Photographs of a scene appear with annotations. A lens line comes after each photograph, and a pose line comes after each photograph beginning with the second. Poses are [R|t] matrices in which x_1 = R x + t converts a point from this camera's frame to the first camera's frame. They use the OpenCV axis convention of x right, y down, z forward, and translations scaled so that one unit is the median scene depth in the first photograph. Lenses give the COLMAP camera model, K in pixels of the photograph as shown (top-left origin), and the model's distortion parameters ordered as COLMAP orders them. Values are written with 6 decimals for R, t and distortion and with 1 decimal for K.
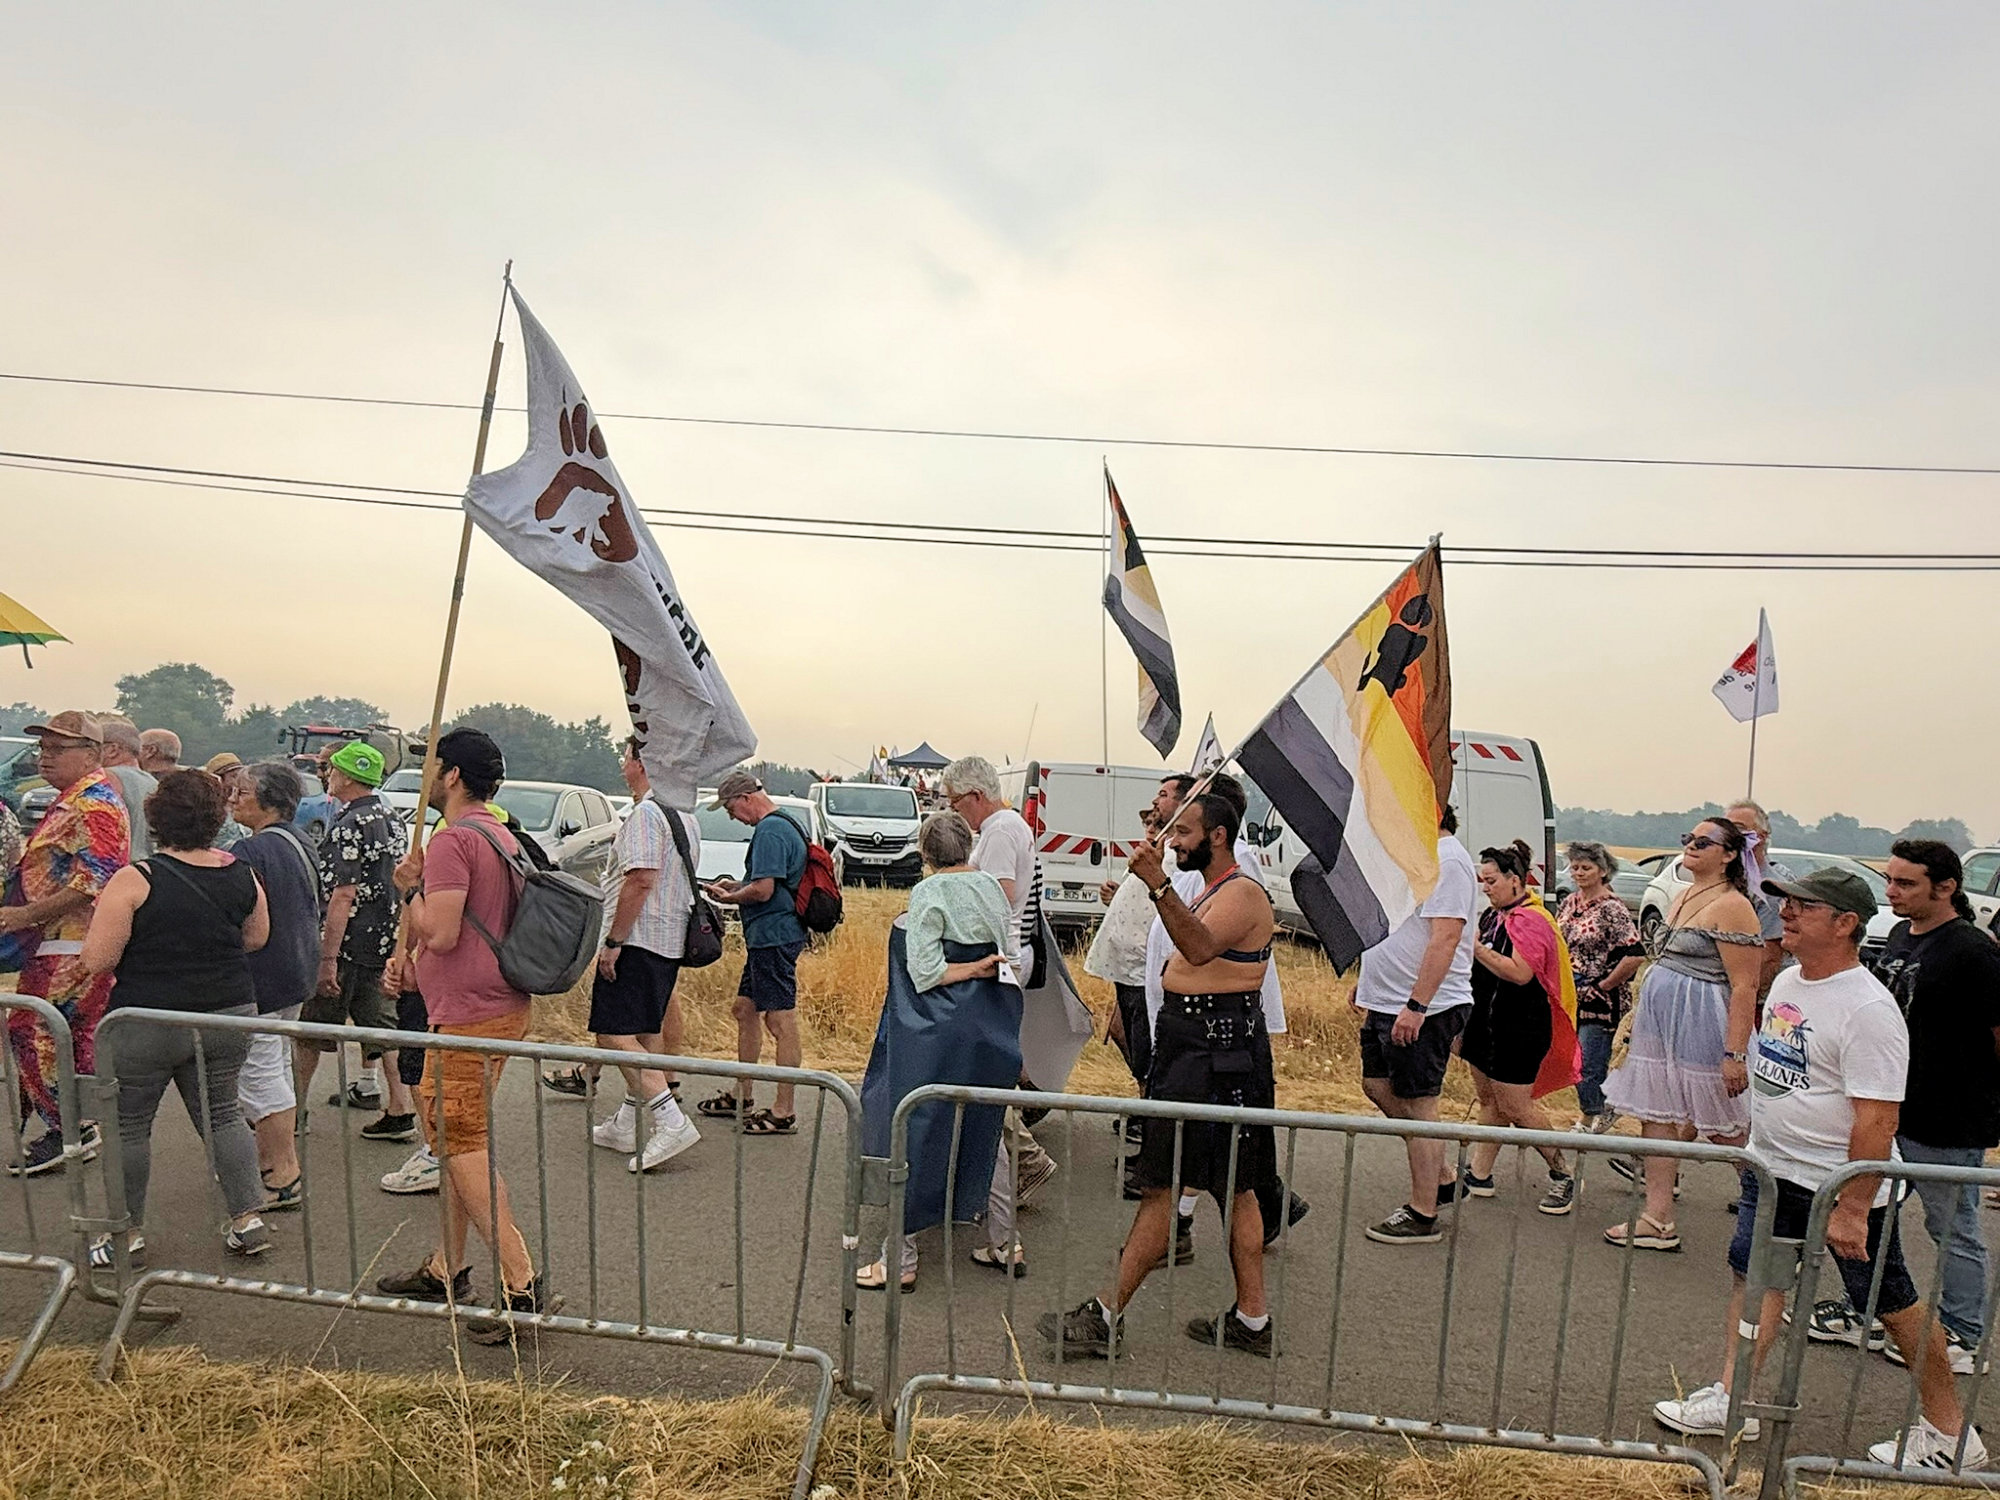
lens RADIAL K [[1337.5, 0, 961.4], [0, 1337.5, 745.3], [0, 0, 1]] dist [0.002232, 0.005766]
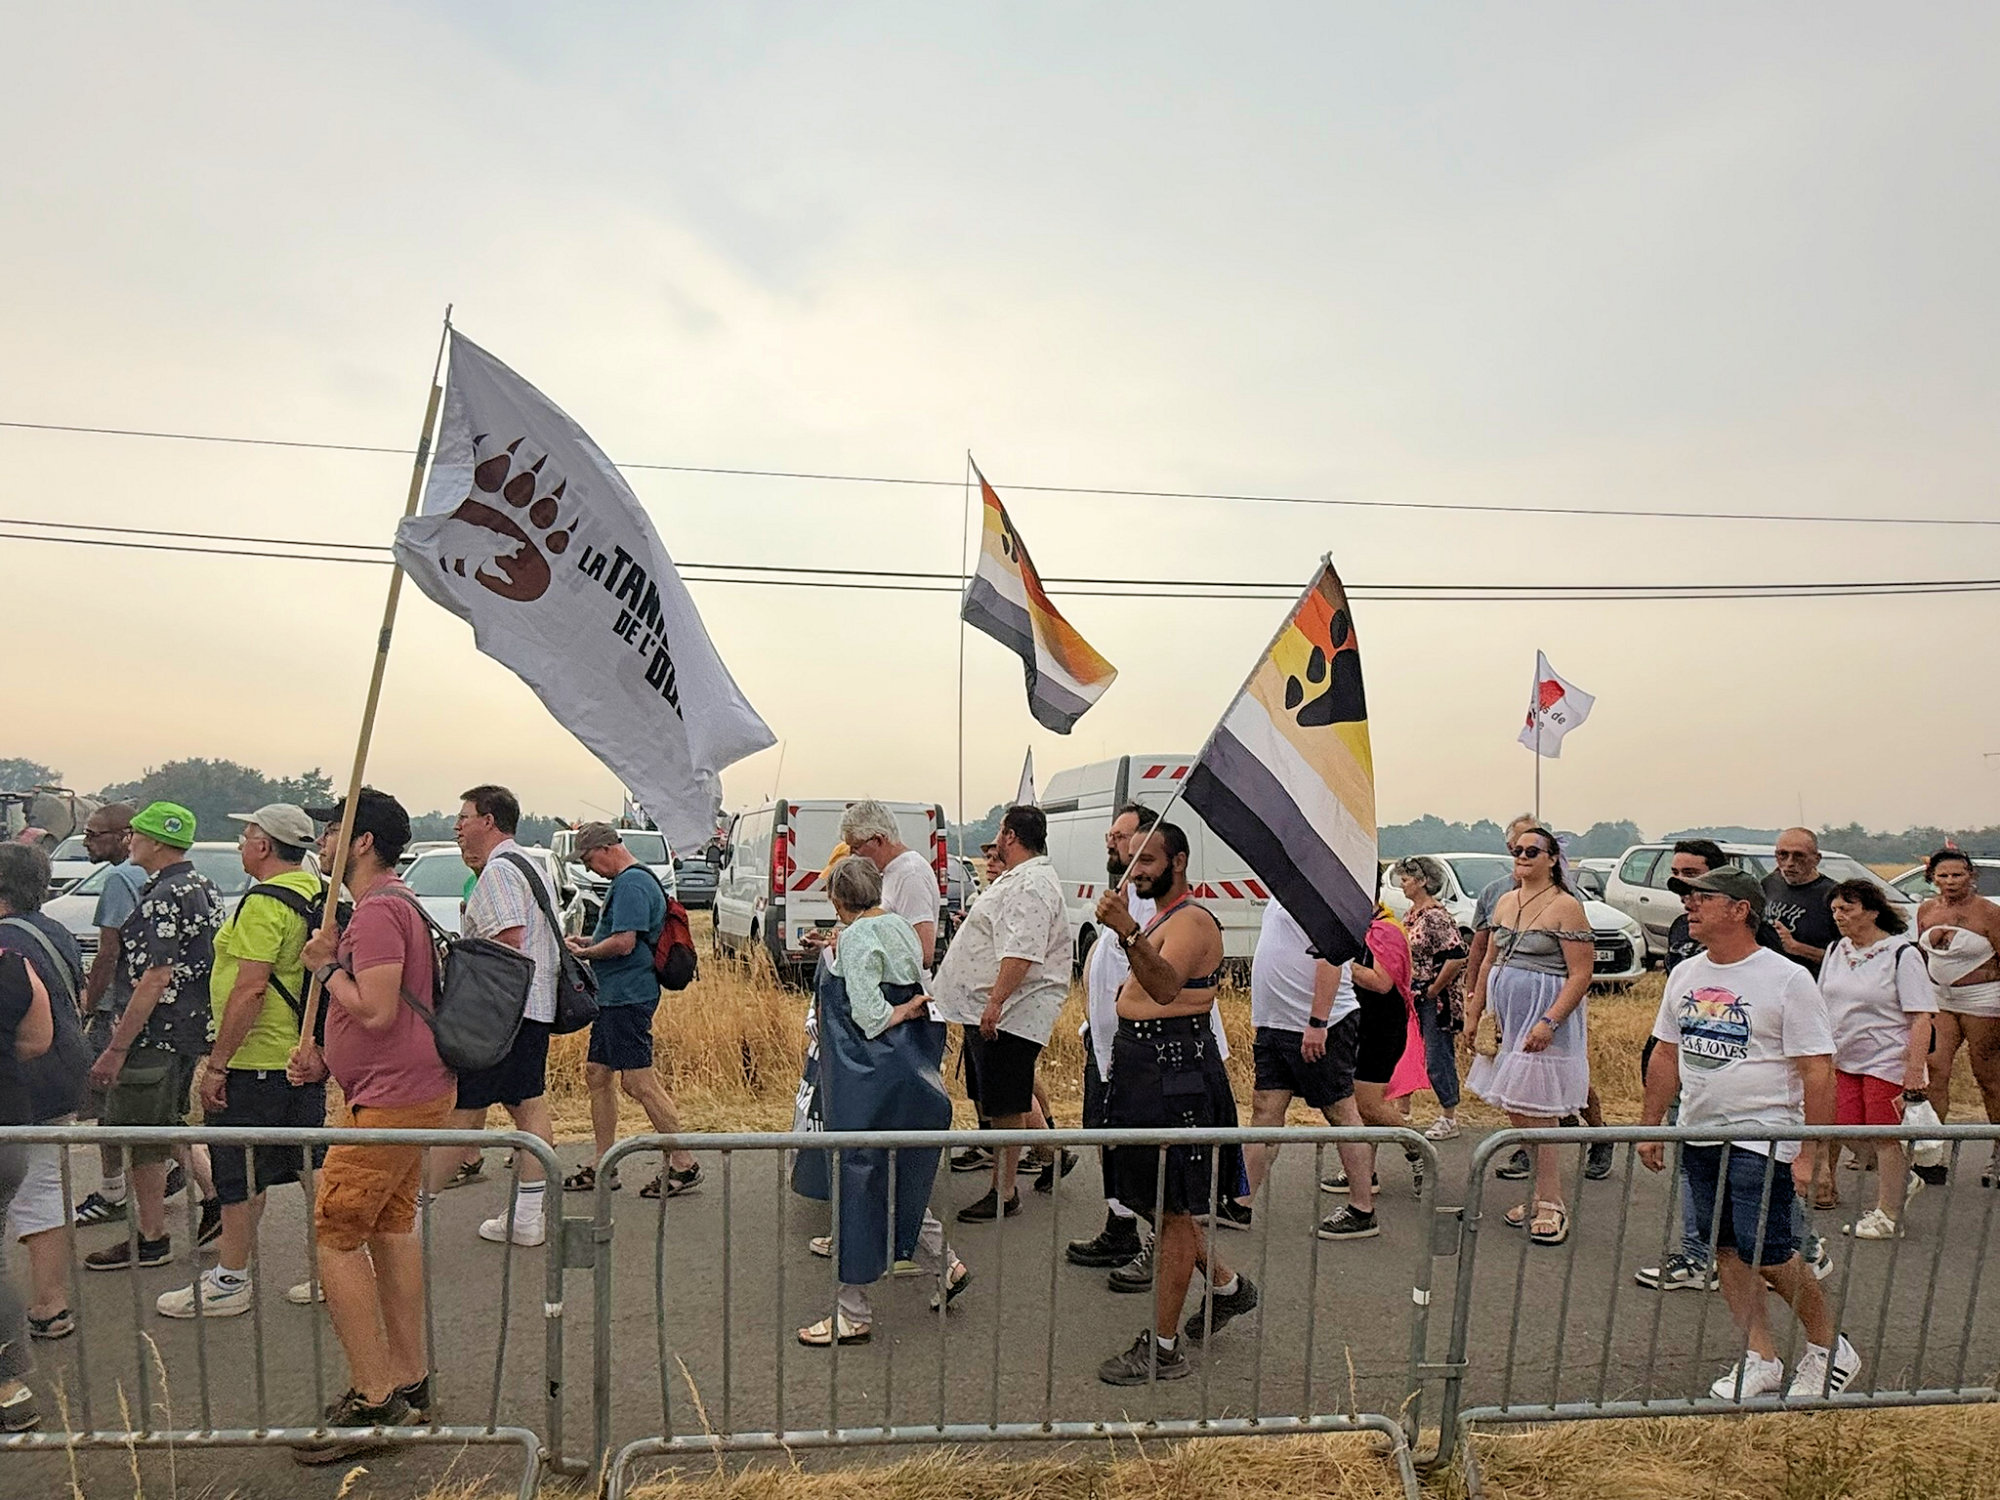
lens RADIAL K [[1337.5, 0, 973.8], [0, 1337.5, 751.6], [0, 0, 1]] dist [0.002232, 0.005766]
pose [[0.979706, -0.029725, 0.198225, -0.100955], [0.034205, 0.999230, -0.019215, -0.002577], [-0.197501, 0.025605, 0.979968, 0.014270]]
